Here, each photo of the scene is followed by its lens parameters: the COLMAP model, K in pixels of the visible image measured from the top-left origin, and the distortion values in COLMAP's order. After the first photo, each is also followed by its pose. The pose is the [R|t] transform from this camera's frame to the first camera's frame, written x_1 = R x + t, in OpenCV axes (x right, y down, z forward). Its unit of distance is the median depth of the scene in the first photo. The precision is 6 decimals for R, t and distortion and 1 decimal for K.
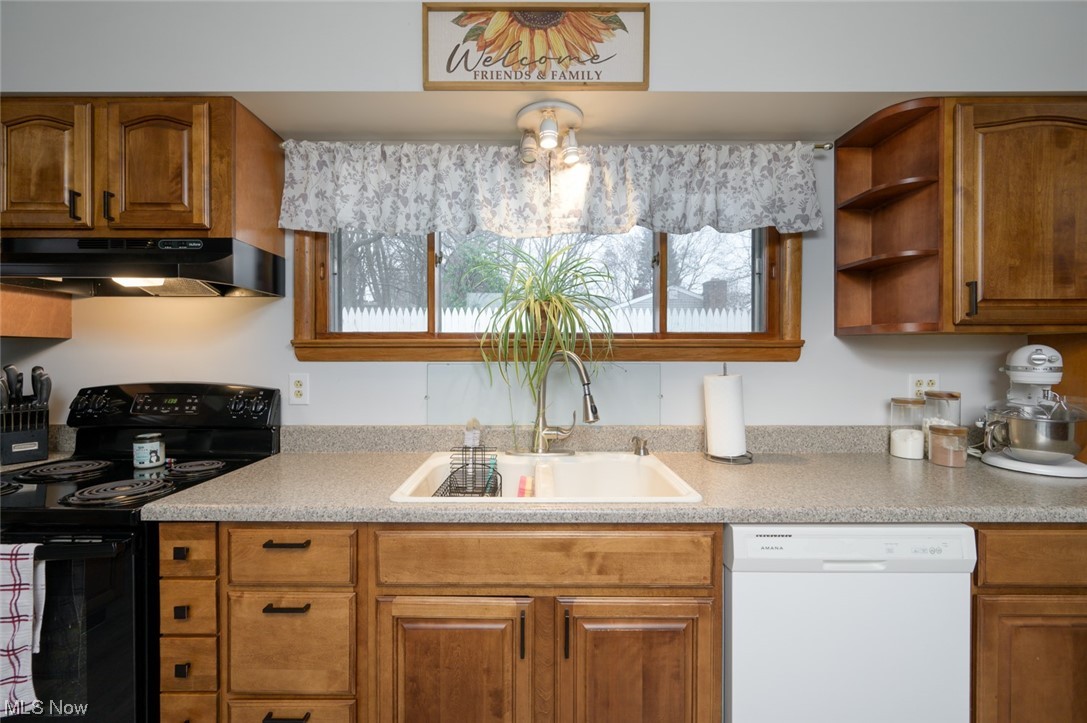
lens RADIAL K [[436.2, 0, 544.0], [0, 436.2, 356.1], [0, 0, 1]] dist [-0.000729, -0.000718]
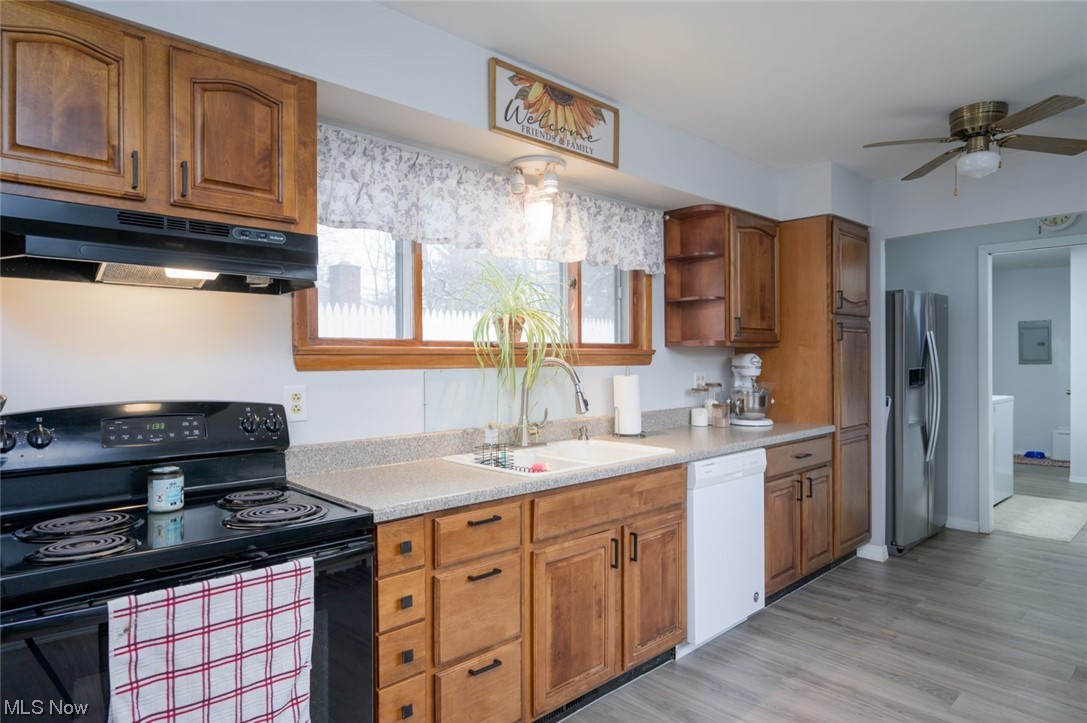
lens RADIAL K [[615.0, 0, 540.6], [0, 615.0, 361.6], [0, 0, 1]] dist [-0.003578, 0.001655]
pose [[0.736768, -0.007234, 0.676107, -1.207809], [0.013011, 0.999909, -0.003480, 0.004119], [-0.676020, 0.011361, 0.736796, -0.259967]]
